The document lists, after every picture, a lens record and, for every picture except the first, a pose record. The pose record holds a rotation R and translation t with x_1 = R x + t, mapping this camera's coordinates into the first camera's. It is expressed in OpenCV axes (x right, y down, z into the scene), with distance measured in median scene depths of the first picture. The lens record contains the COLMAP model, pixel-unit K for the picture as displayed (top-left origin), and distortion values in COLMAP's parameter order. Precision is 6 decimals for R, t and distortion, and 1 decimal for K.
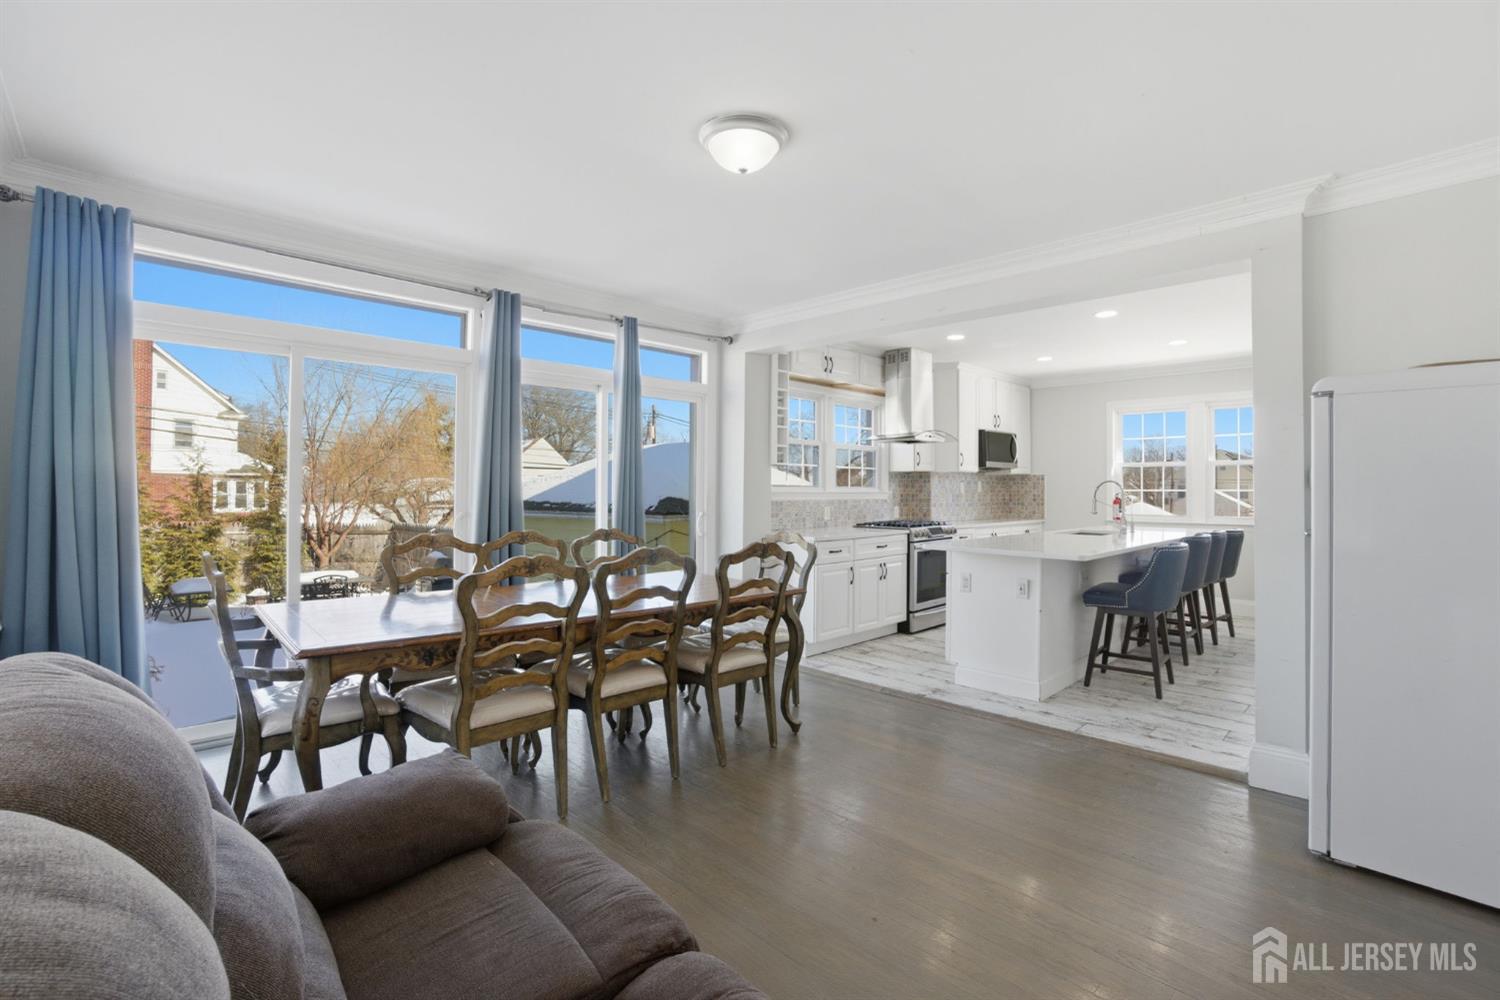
lens RADIAL K [[683.4, 0, 760.9], [0, 683.4, 488.7], [0, 0, 1]] dist [-0.026819, 0.000826]
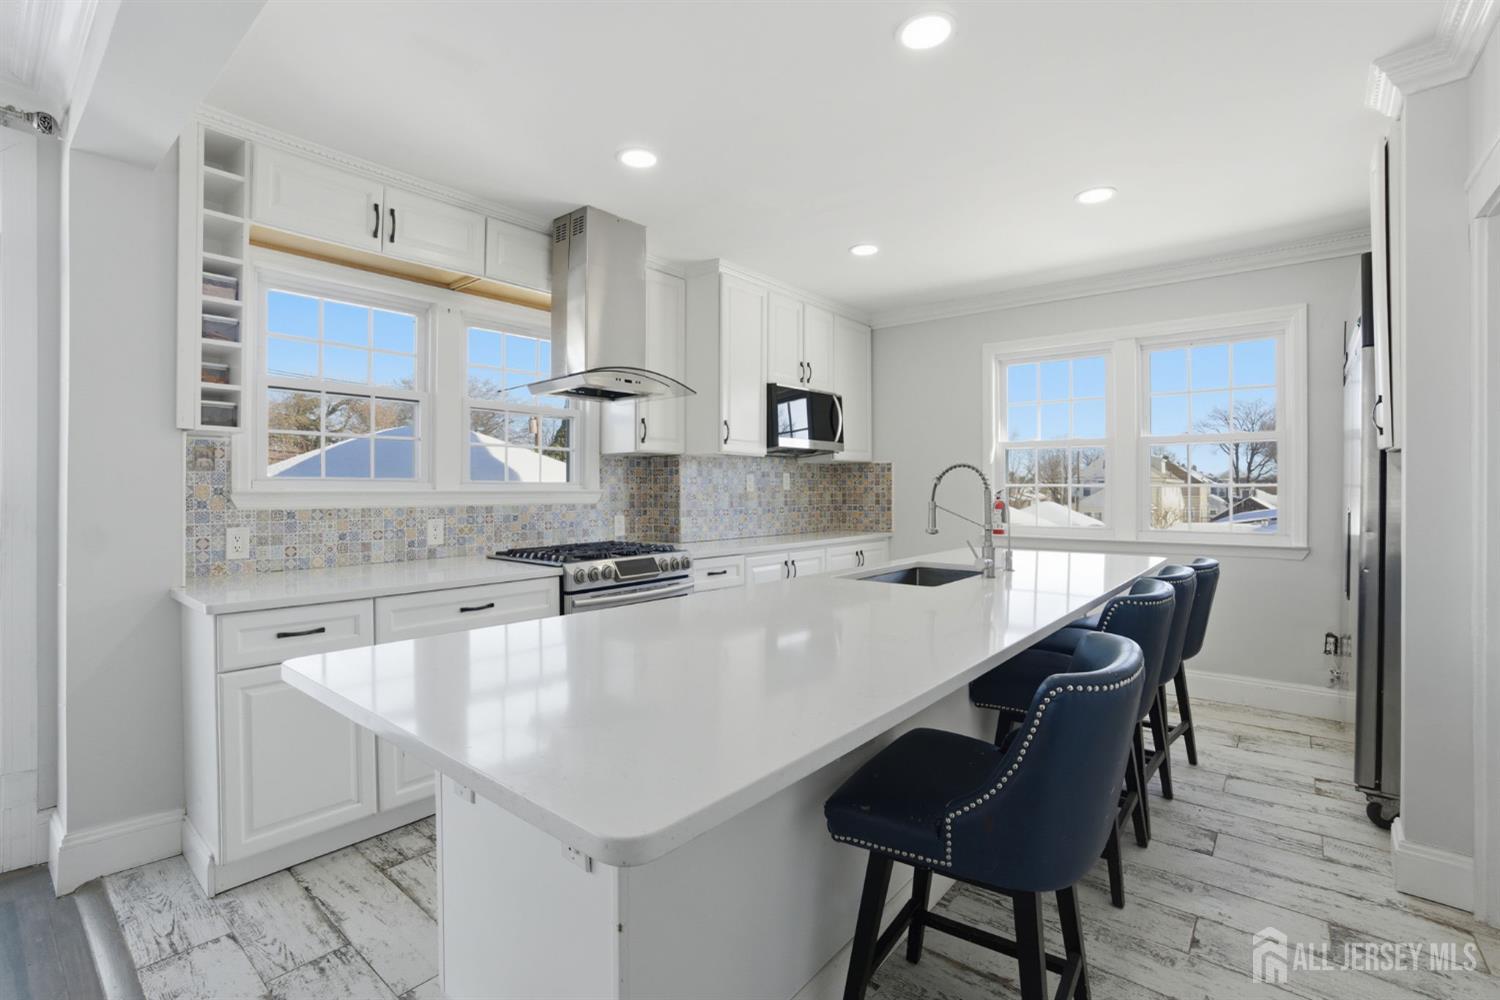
lens RADIAL K [[683.4, 0, 740.0], [0, 683.4, 498.3], [0, 0, 1]] dist [-0.026819, 0.000826]
pose [[0.996449, -0.004551, 0.084072, 0.255413], [0.003213, 0.999866, 0.016048, 0.002699], [-0.084133, -0.015721, 0.996330, 0.428226]]
